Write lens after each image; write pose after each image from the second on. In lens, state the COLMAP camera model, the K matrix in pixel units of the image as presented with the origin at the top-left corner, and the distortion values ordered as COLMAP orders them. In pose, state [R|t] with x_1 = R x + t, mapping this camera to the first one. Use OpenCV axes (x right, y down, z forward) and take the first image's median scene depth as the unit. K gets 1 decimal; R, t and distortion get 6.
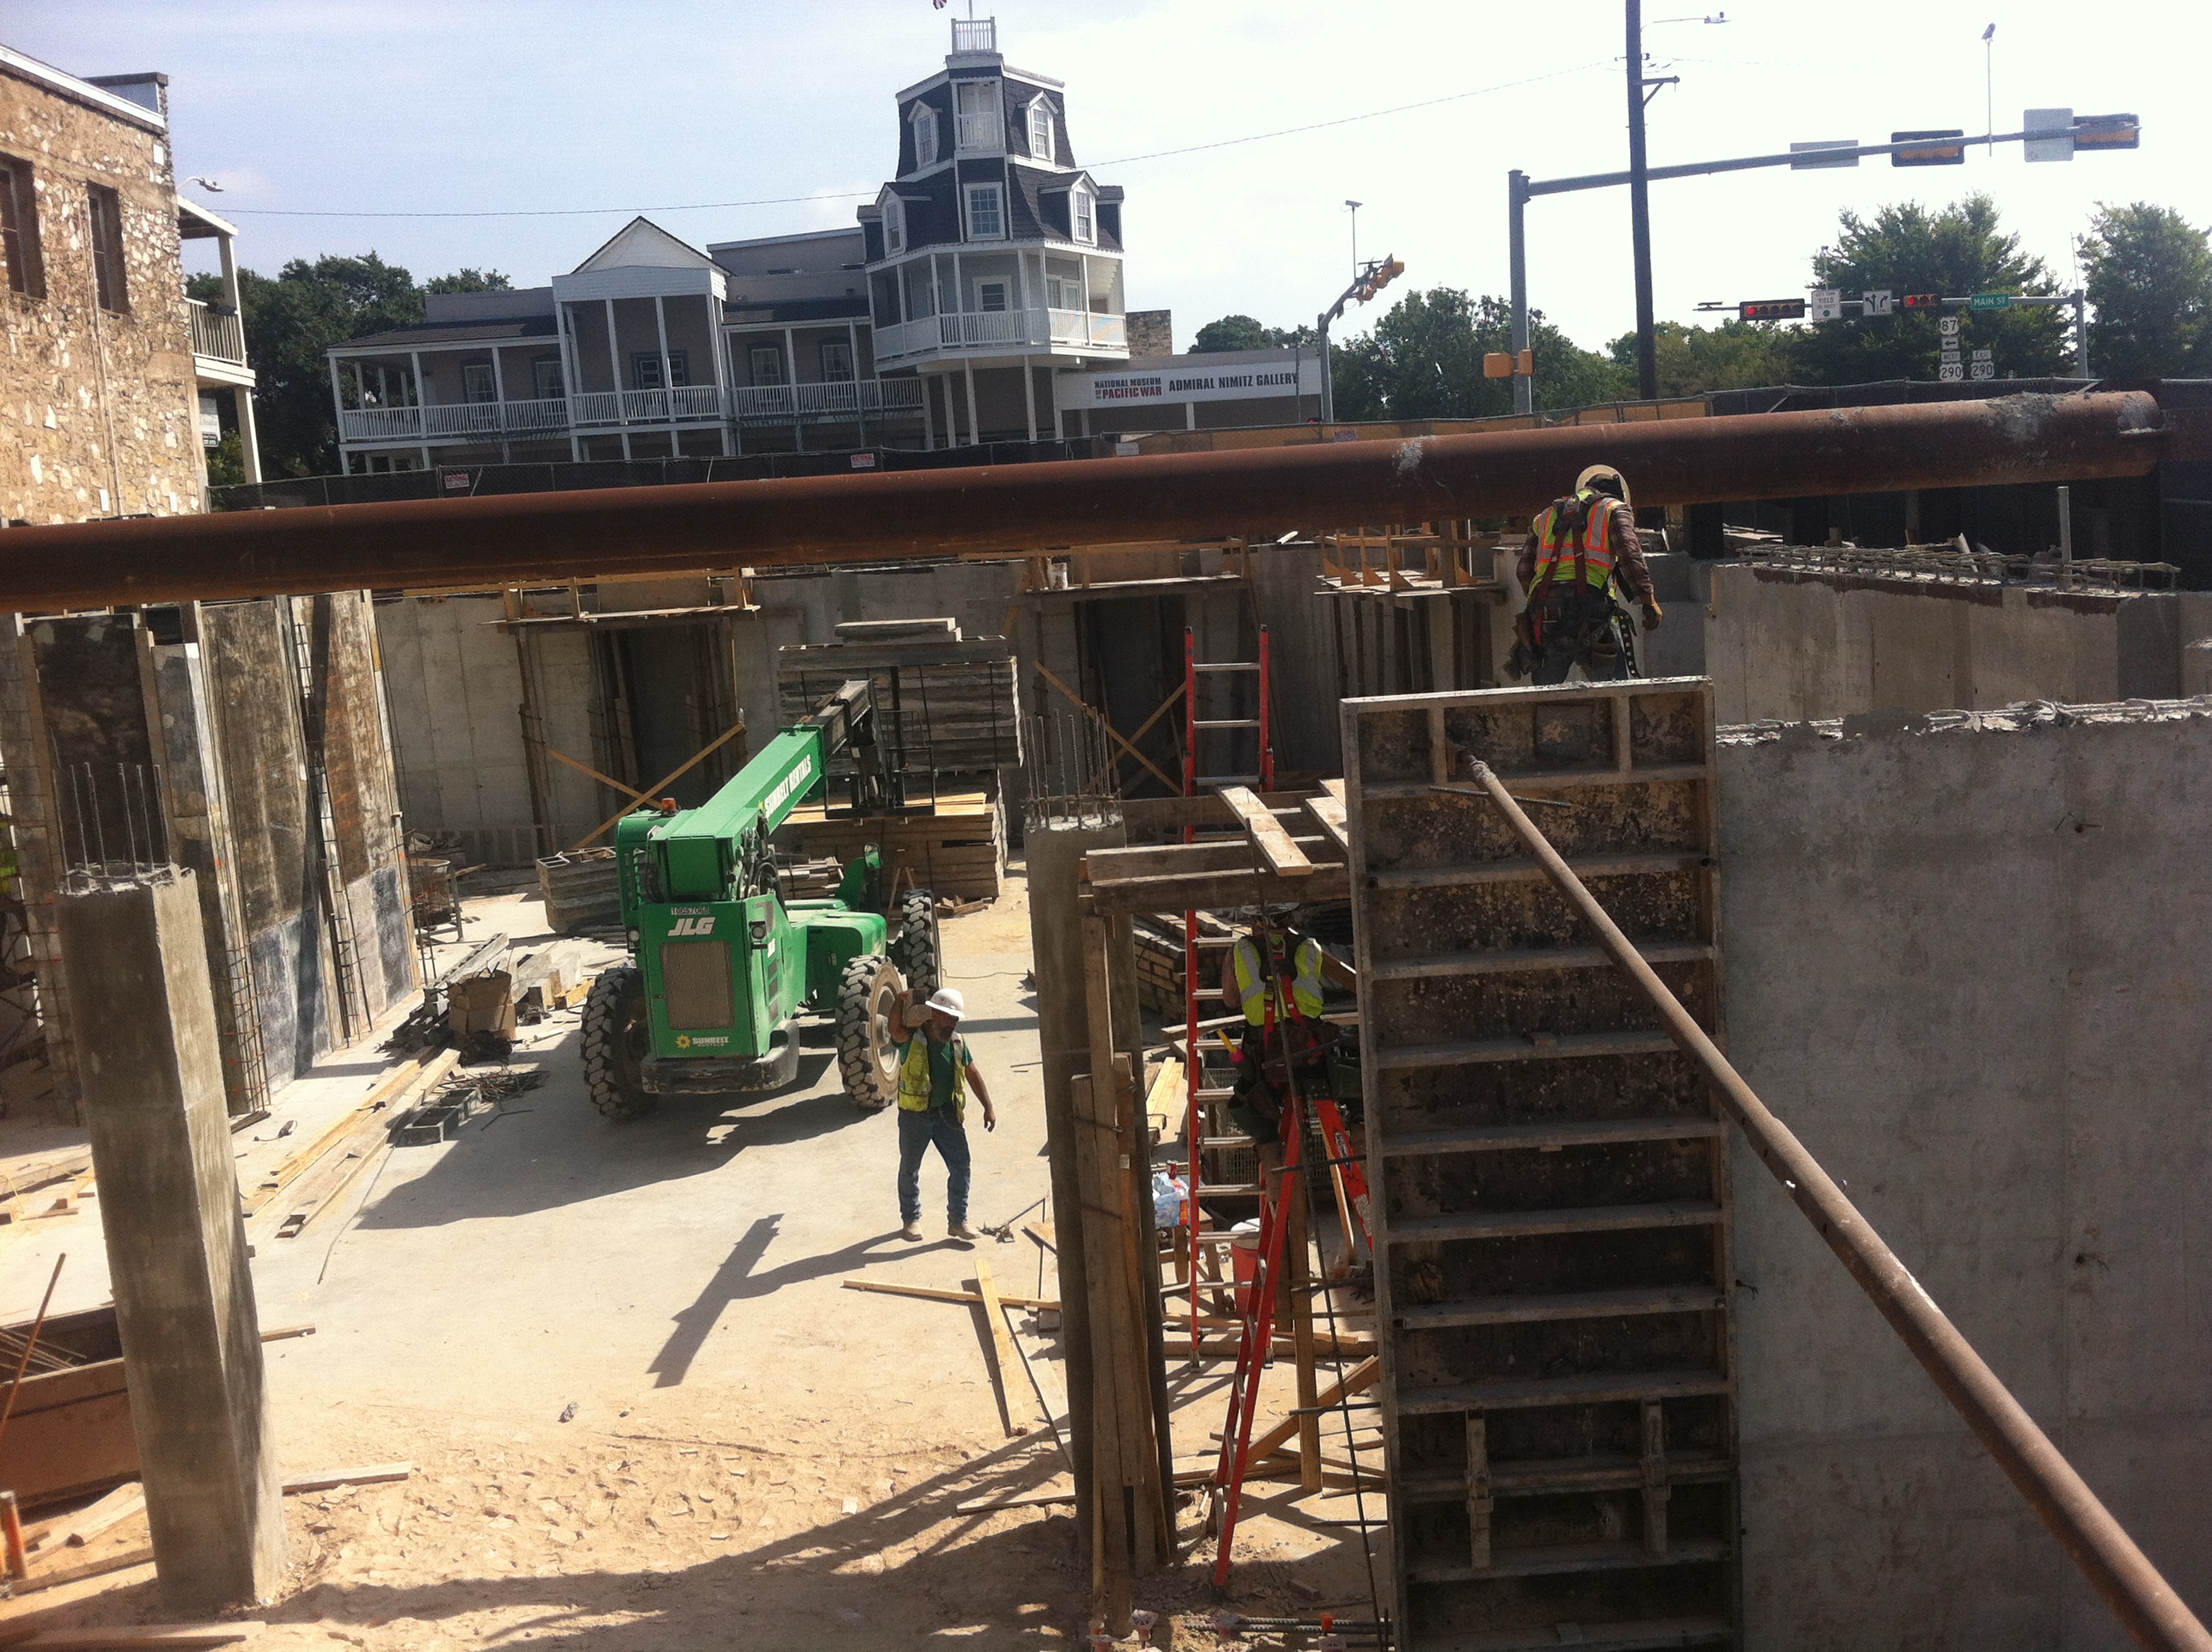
lens RADIAL K [[2289.3, 0, 1106.0], [0, 2289.3, 826.0], [0, 0, 1]] dist [0.017700, -0.163851]
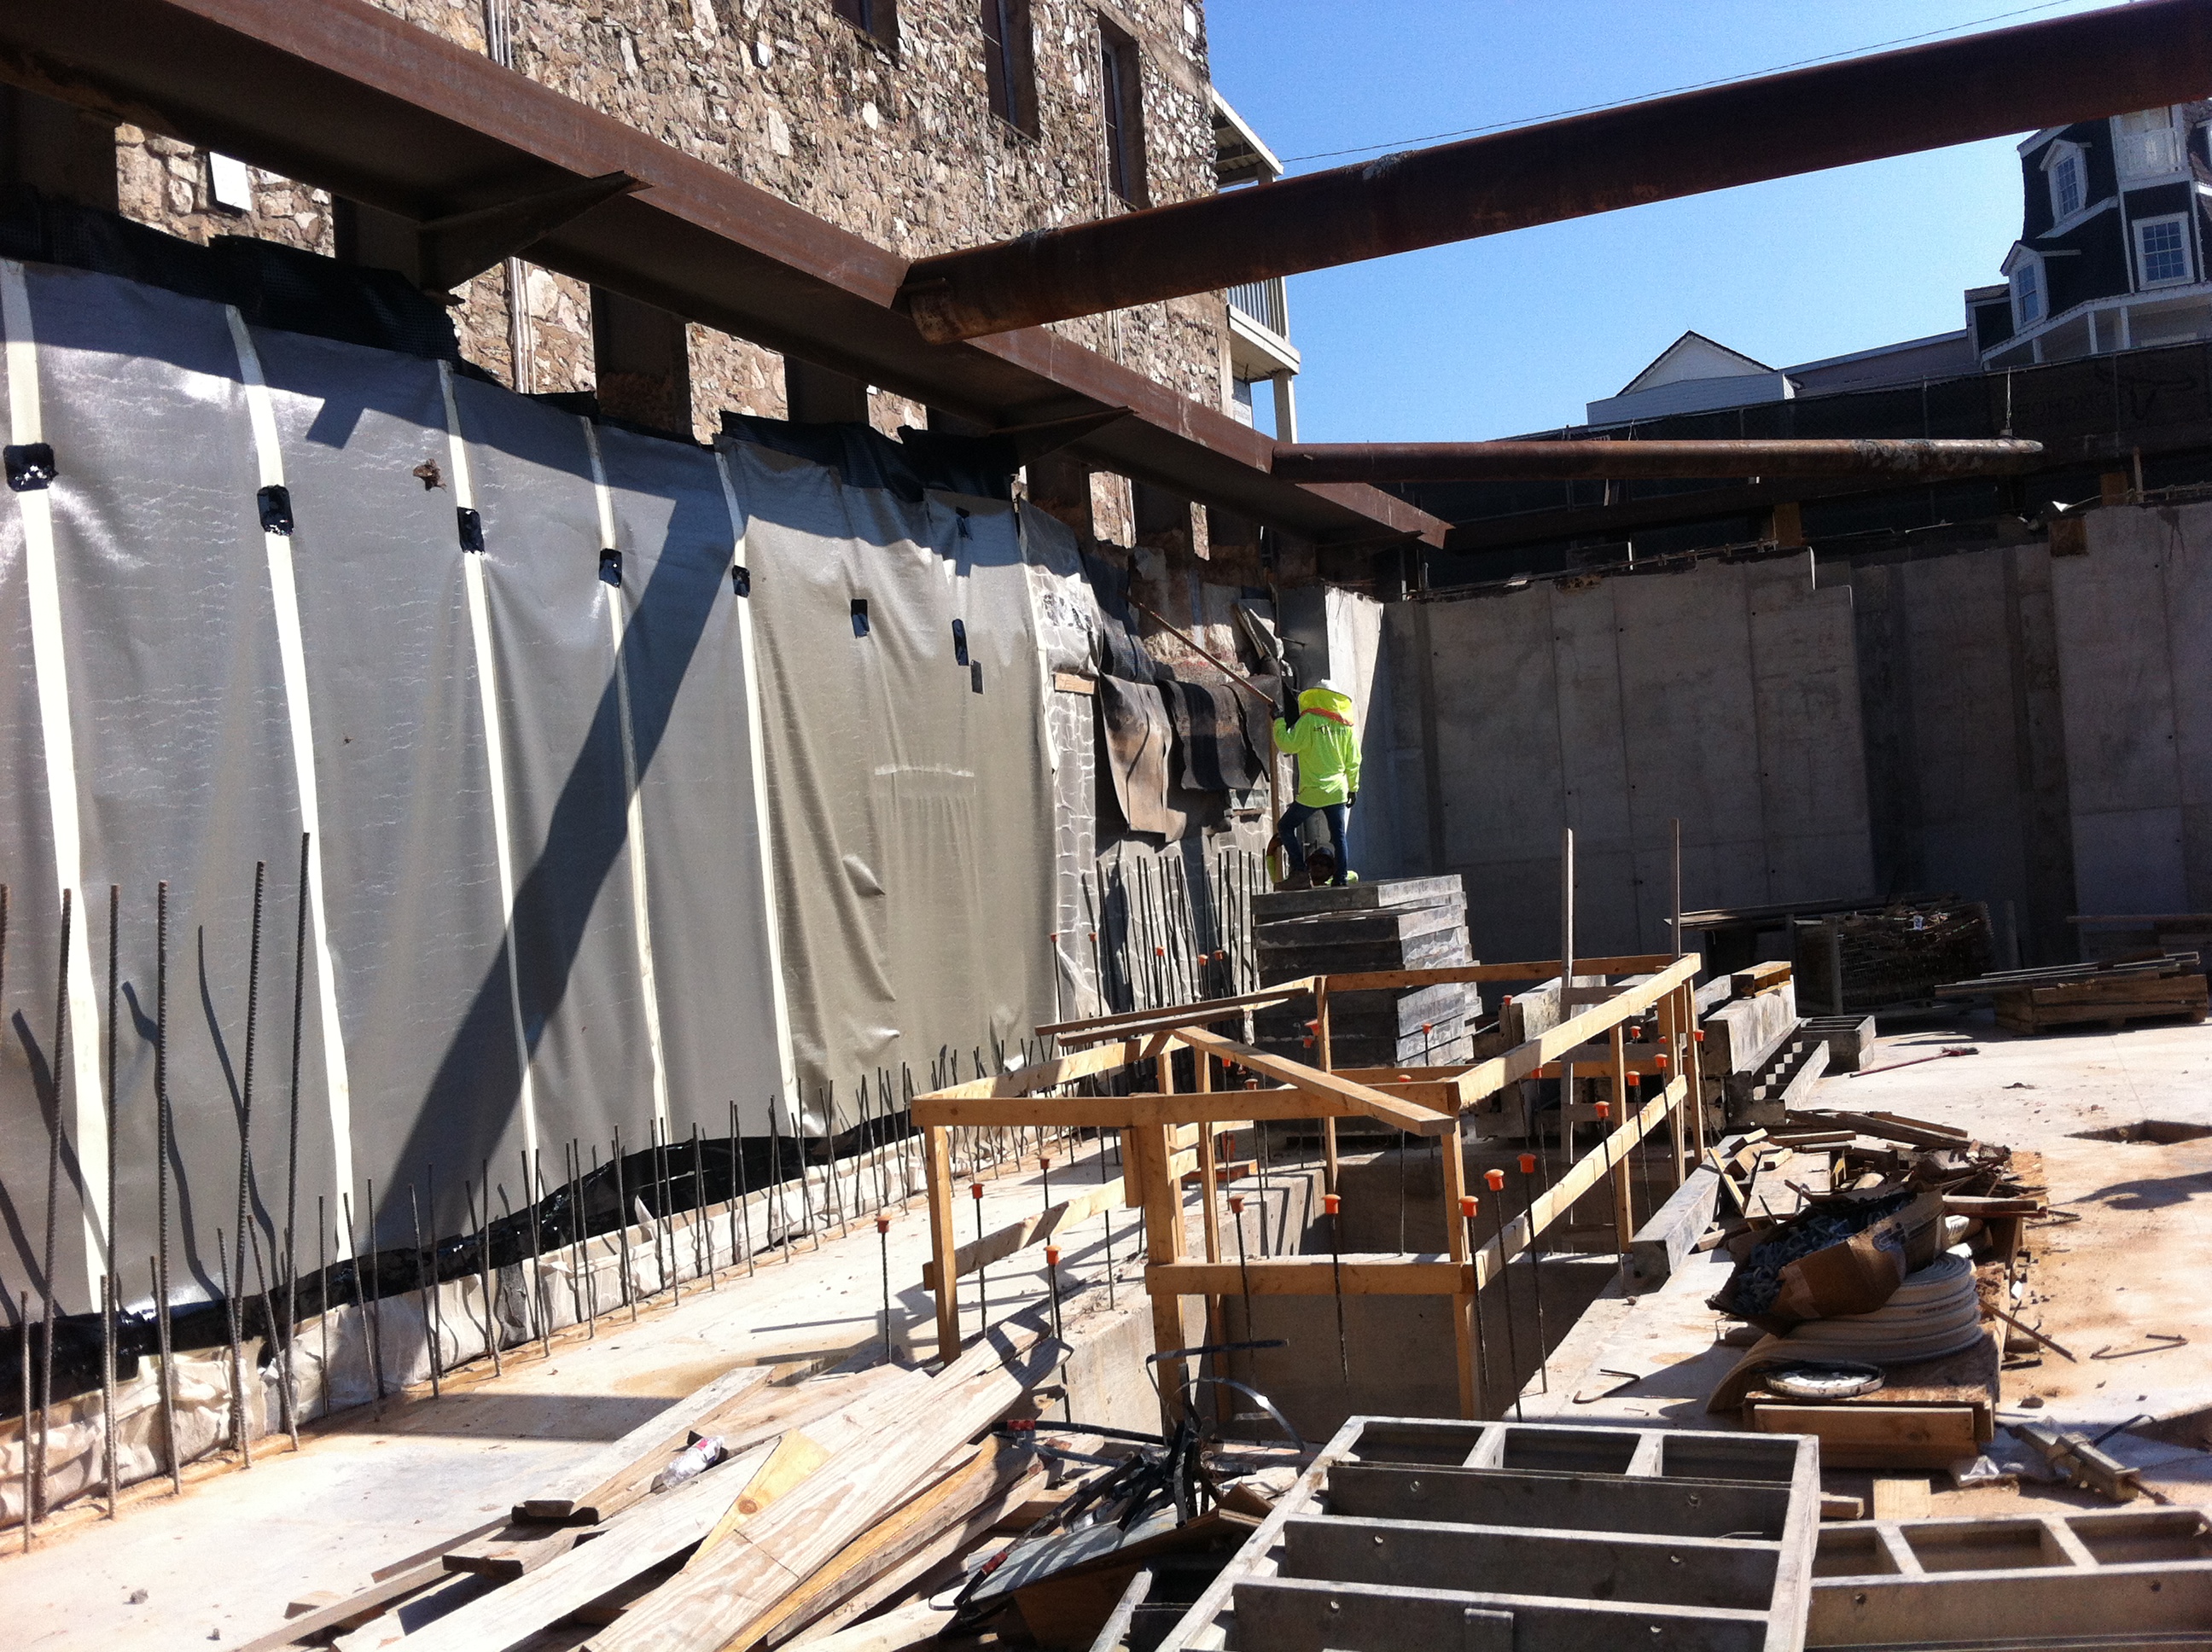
lens RADIAL K [[2289.3, 0, 1106.0], [0, 2289.3, 826.0], [0, 0, 1]] dist [0.017700, -0.163851]
pose [[0.919835, -0.003577, -0.392290, -0.152300], [-0.041819, 0.993367, -0.107114, 0.039722], [0.390071, 0.114933, 0.913584, 0.343752]]
